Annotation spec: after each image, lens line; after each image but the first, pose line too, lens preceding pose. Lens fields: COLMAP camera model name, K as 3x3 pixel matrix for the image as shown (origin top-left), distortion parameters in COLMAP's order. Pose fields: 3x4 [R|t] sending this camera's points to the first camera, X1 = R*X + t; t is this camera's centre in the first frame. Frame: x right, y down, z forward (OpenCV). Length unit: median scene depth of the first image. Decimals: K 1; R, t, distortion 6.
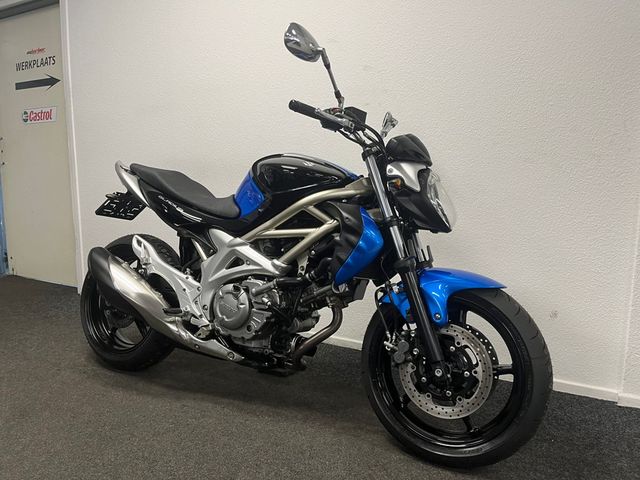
lens RADIAL K [[485.4, 0, 317.4], [0, 485.4, 240.2], [0, 0, 1]] dist [0.038278, -0.044397]
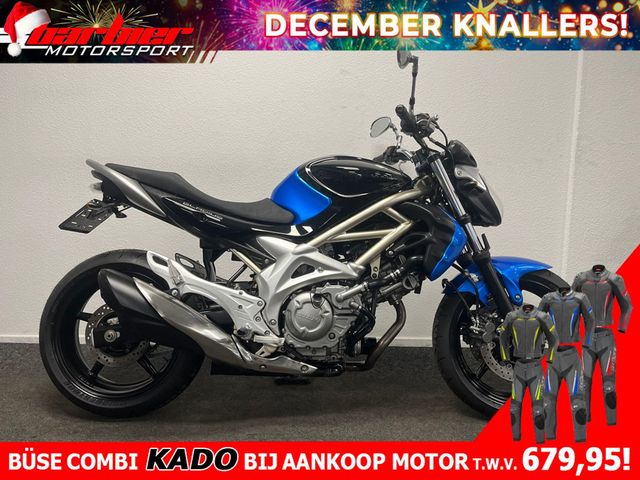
lens RADIAL K [[485.4, 0, 321.3], [0, 485.4, 241.9], [0, 0, 1]] dist [0.038278, -0.044397]
pose [[0.878015, -0.067735, 0.473817, -0.607328], [0.065788, 0.997619, 0.020705, -0.027268], [-0.474091, 0.012992, 0.880380, 0.156486]]
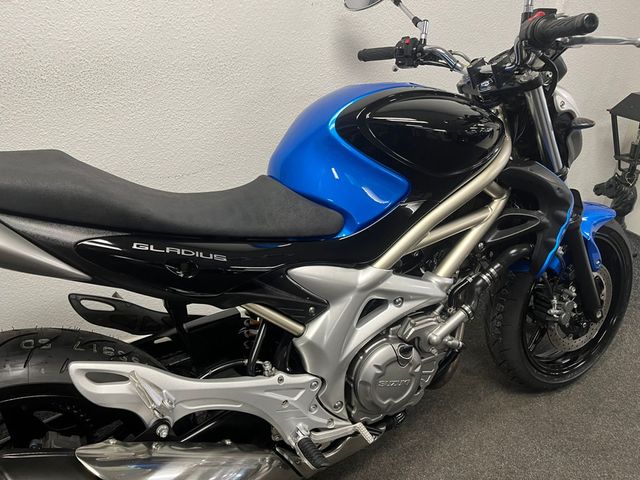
lens RADIAL K [[485.4, 0, 325.4], [0, 485.4, 242.9], [0, 0, 1]] dist [0.038278, -0.044397]
pose [[0.548715, -0.399037, 0.734630, -0.600313], [0.090198, 0.901862, 0.422503, -0.273317], [-0.831130, -0.165572, 0.530857, 0.795550]]
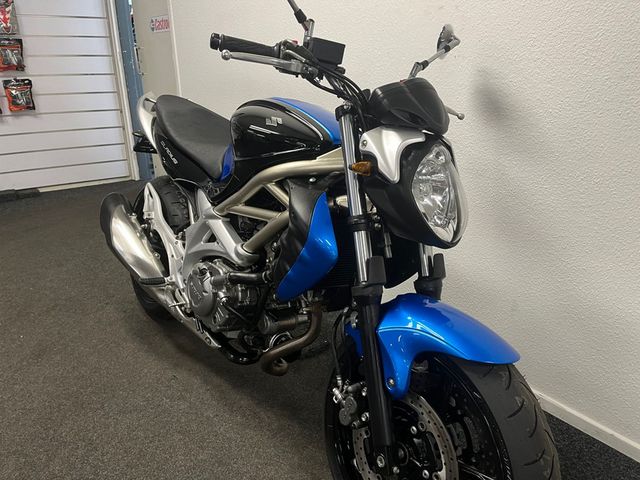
lens RADIAL K [[485.4, 0, 324.1], [0, 485.4, 240.1], [0, 0, 1]] dist [0.038278, -0.044397]
pose [[0.924680, 0.123920, -0.360015, 0.316971], [-0.044281, 0.974138, 0.221573, -0.144818], [0.378162, -0.188942, 0.906253, 0.343854]]
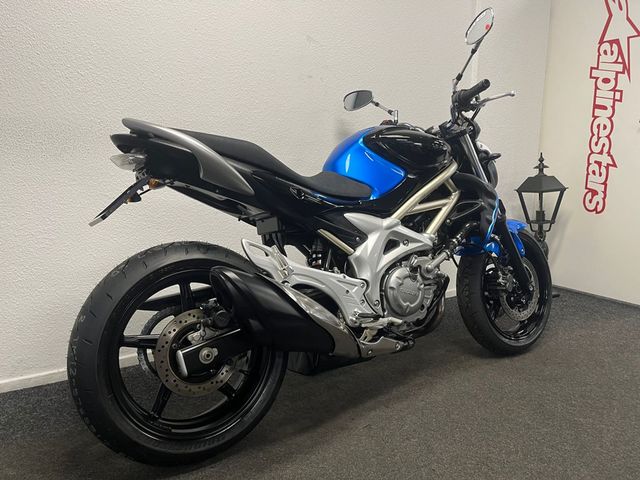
lens RADIAL K [[485.4, 0, 322.6], [0, 485.4, 252.3], [0, 0, 1]] dist [0.038278, -0.044397]
pose [[0.451092, -0.160973, 0.877840, -1.072652], [0.113377, 0.985966, 0.122540, -0.070094], [-0.885247, 0.044250, 0.463012, 0.723177]]
